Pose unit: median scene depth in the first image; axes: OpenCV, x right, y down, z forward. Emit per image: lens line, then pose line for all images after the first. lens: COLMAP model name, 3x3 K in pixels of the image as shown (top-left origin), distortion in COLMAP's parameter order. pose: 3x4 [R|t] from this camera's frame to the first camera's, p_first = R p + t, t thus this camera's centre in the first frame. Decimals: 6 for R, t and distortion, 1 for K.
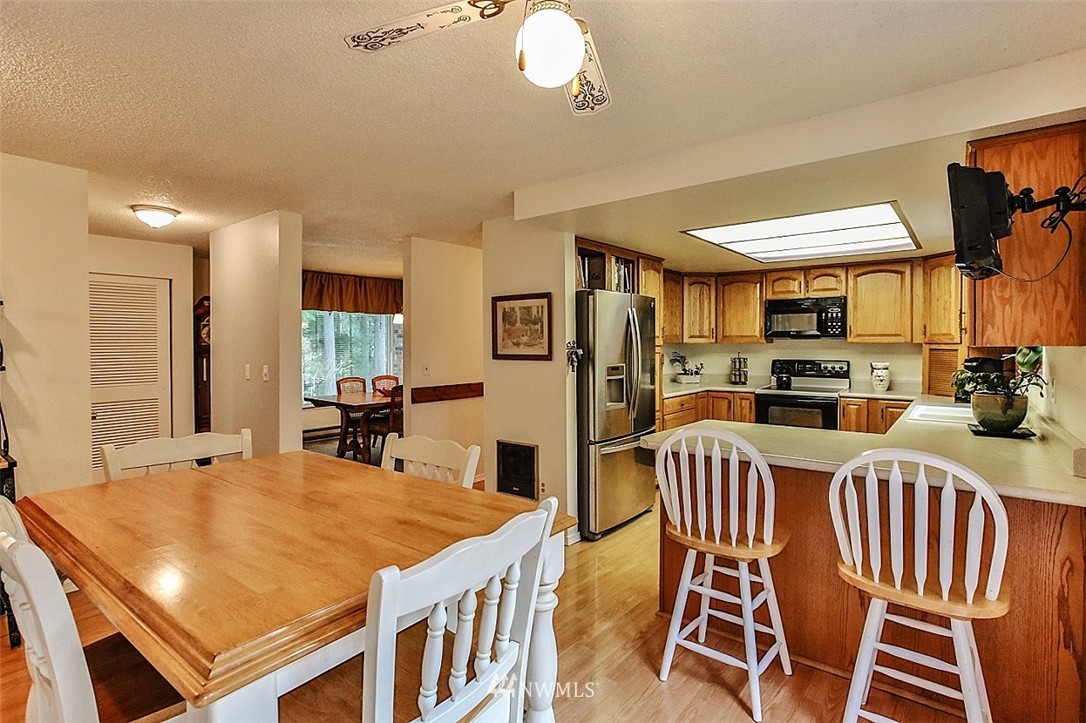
lens RADIAL K [[539.7, 0, 545.7], [0, 539.7, 348.4], [0, 0, 1]] dist [0.000109, -0.000073]
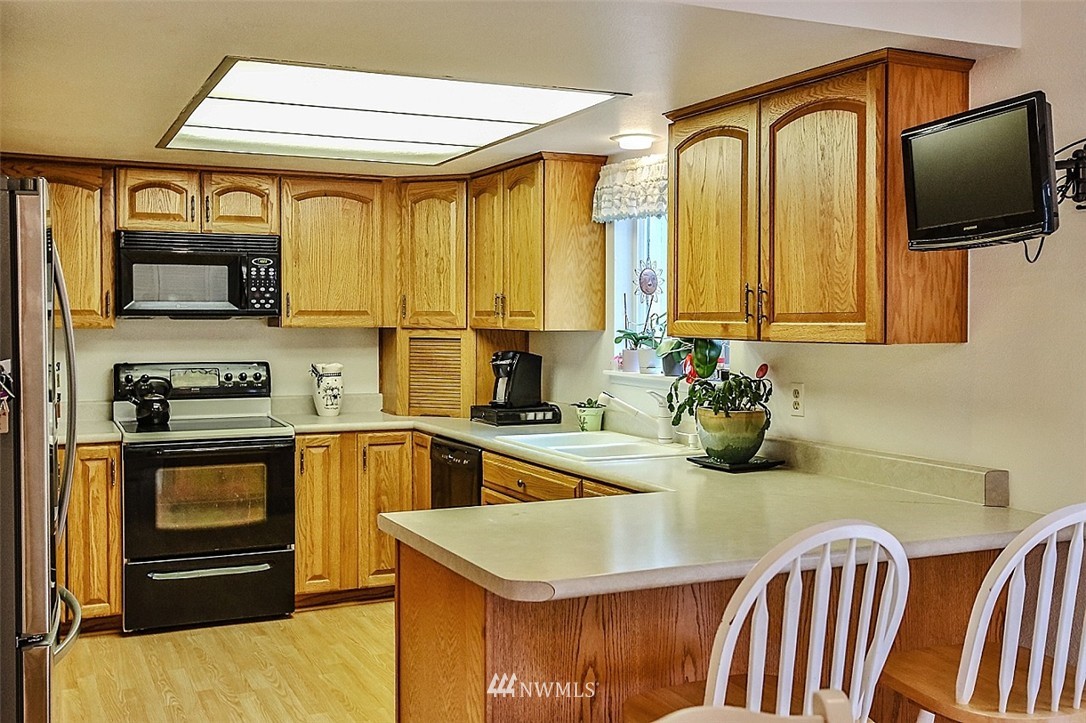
lens RADIAL K [[1128.6, 0, 543.0], [0, 1128.6, 361.5], [0, 0, 1]] dist [0.014726, 0.007927]
pose [[0.450873, -0.033122, 0.891973, -0.285172], [0.004233, 0.999379, 0.034970, -0.014204], [-0.892578, -0.011991, 0.450733, 0.295321]]
